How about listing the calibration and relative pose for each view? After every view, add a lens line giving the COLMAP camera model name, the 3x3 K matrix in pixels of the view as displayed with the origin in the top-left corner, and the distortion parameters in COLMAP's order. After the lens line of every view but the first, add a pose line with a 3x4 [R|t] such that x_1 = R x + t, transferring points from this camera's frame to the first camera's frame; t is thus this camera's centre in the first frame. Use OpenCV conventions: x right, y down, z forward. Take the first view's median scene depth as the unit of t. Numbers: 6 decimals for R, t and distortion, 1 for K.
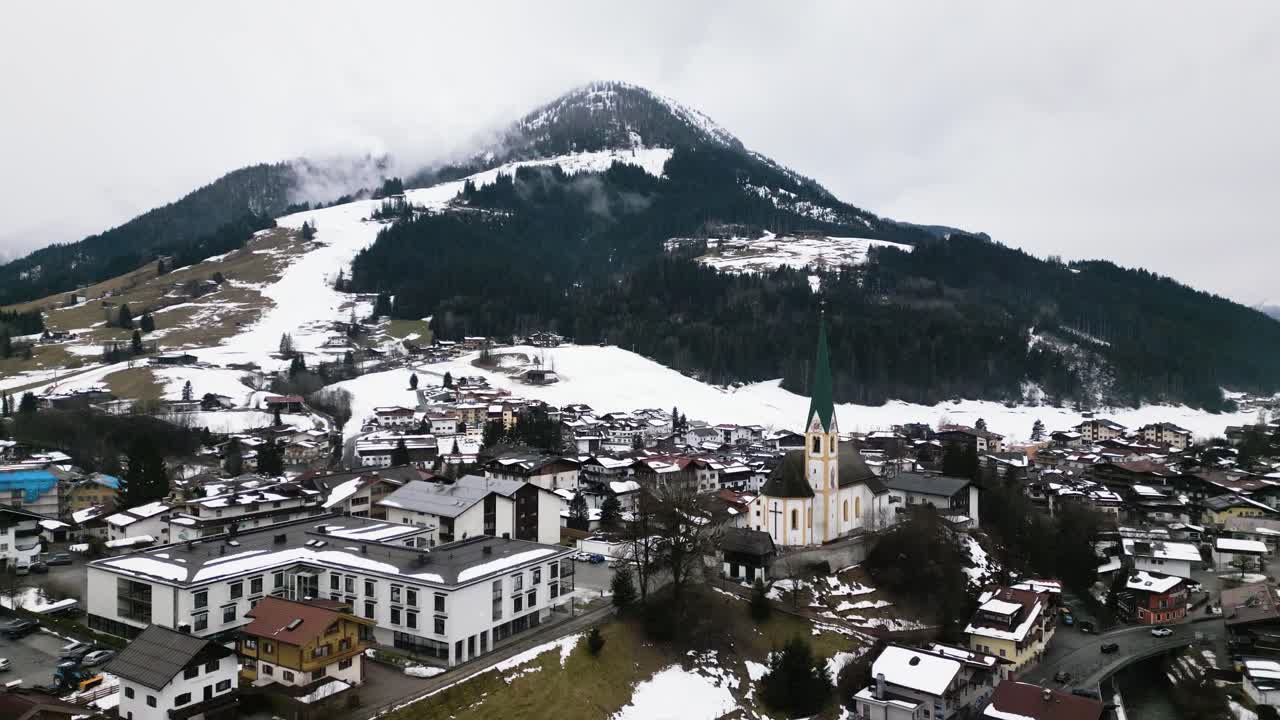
lens RADIAL K [[954.8, 0, 644.0], [0, 954.8, 356.5], [0, 0, 1]] dist [0.078457, 0.000091]
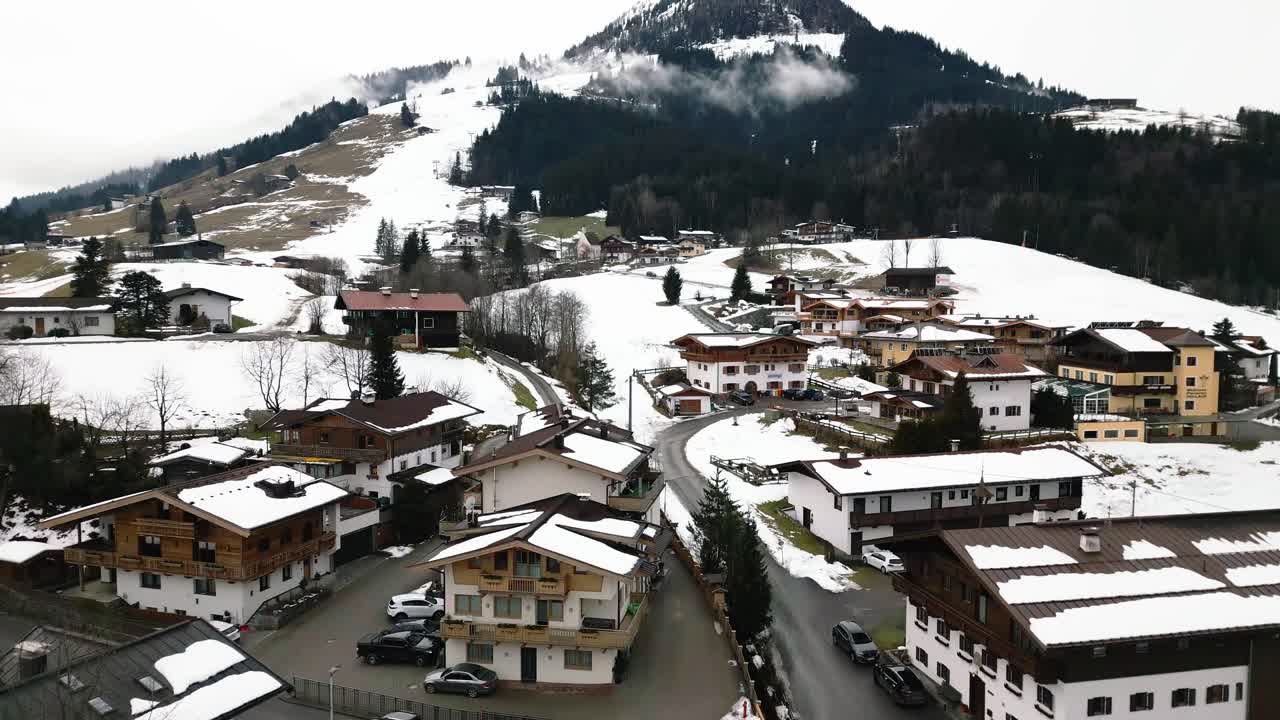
lens RADIAL K [[954.8, 0, 637.7], [0, 954.8, 360.3], [0, 0, 1]] dist [0.078457, 0.000091]
pose [[0.995715, 0.004922, -0.092342, -0.123932], [0.000212, 0.998458, 0.055505, 0.020584], [0.092473, -0.055286, 0.994179, 0.322969]]
